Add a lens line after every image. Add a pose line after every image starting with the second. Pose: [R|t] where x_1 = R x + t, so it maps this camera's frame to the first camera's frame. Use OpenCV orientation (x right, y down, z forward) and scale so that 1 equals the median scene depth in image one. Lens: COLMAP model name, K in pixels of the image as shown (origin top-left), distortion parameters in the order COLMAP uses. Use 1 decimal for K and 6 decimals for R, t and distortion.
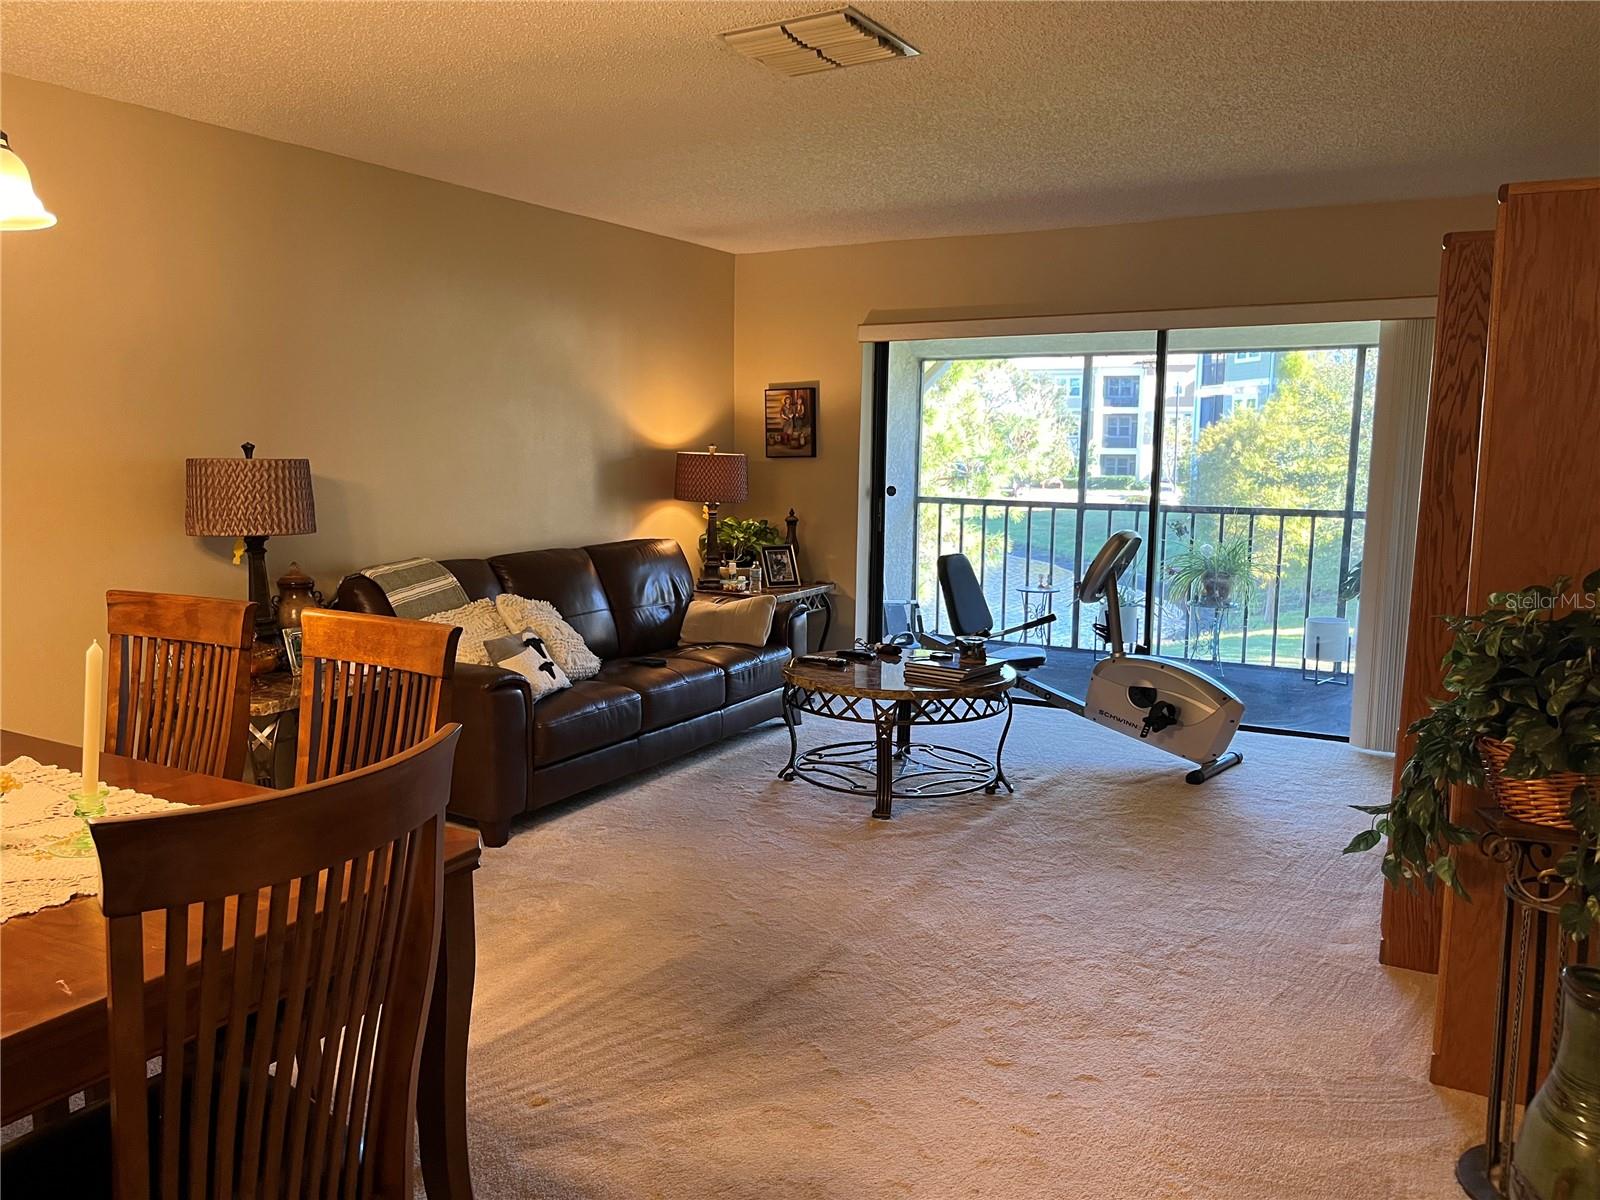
lens RADIAL K [[1218.7, 0, 789.4], [0, 1218.7, 605.7], [0, 0, 1]] dist [-0.013432, -0.007134]
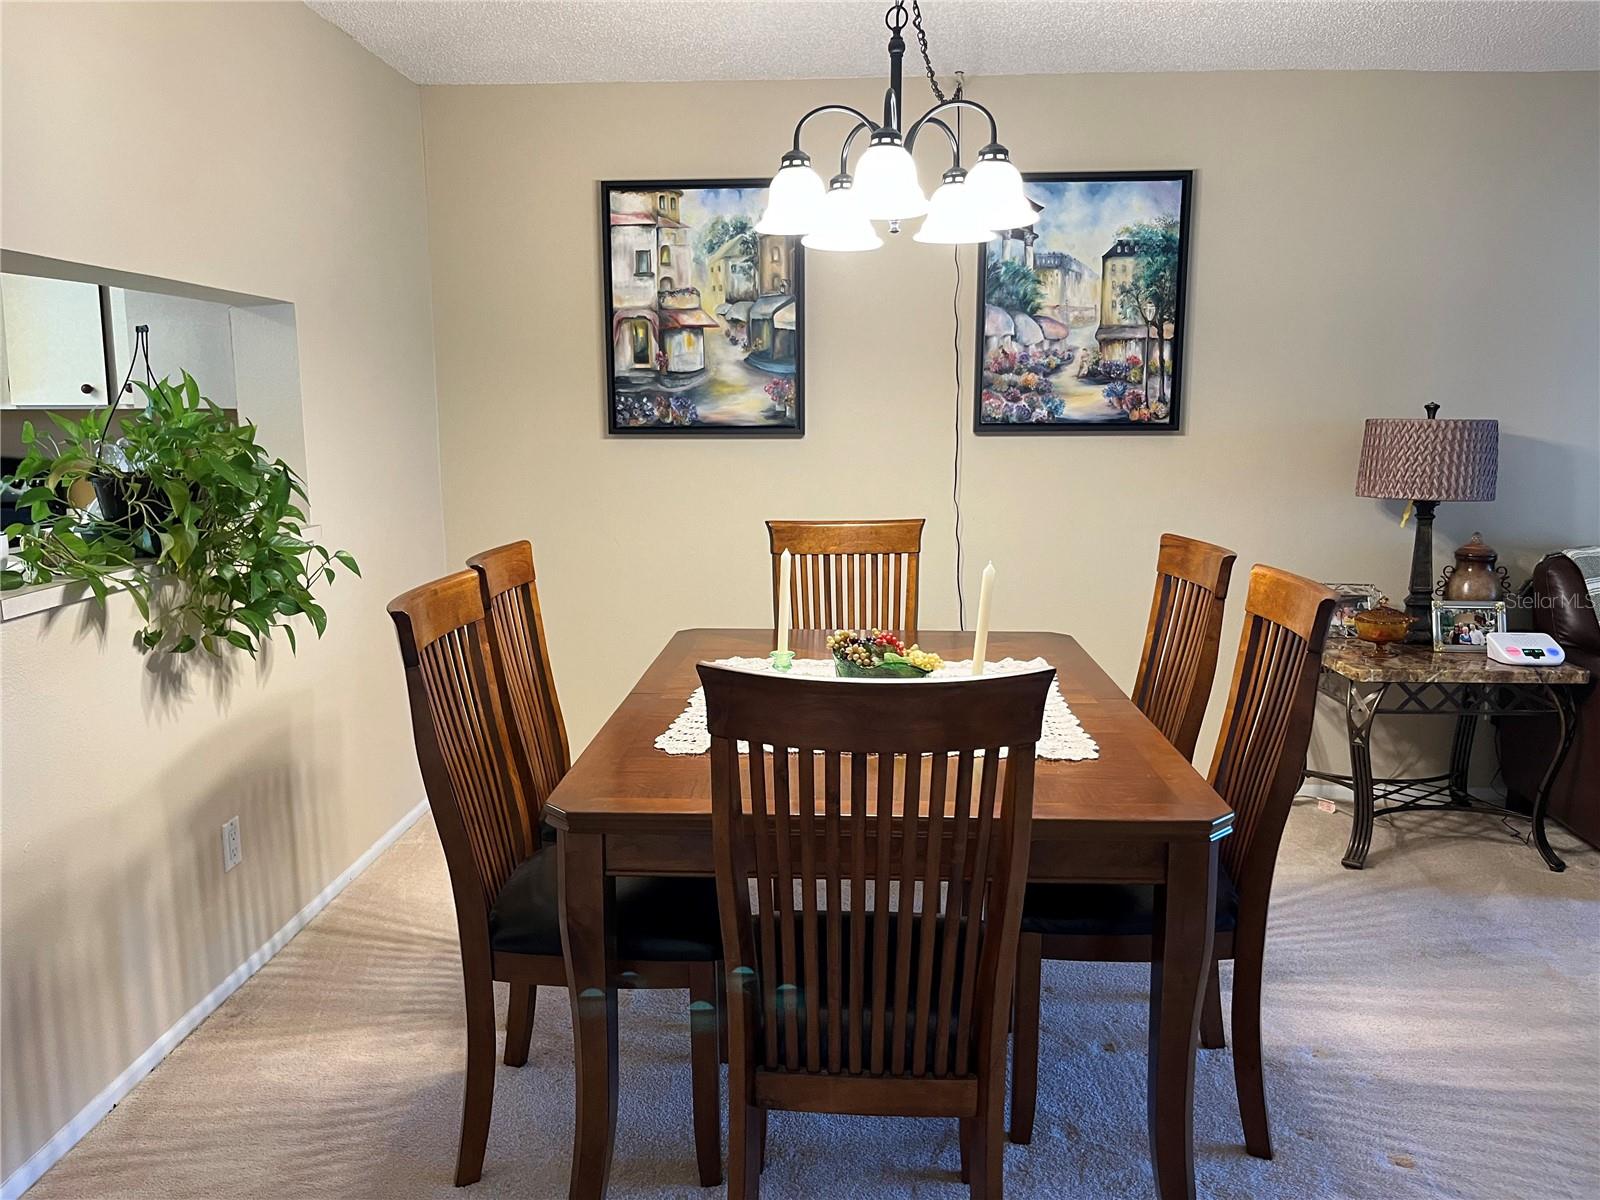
lens RADIAL K [[1218.7, 0, 789.4], [0, 1218.7, 605.7], [0, 0, 1]] dist [-0.013432, -0.007134]
pose [[0.437512, 0.140120, -0.888228, 0.207347], [-0.114658, 0.988415, 0.099448, -0.013109], [0.891872, 0.058333, 0.448510, 0.132071]]
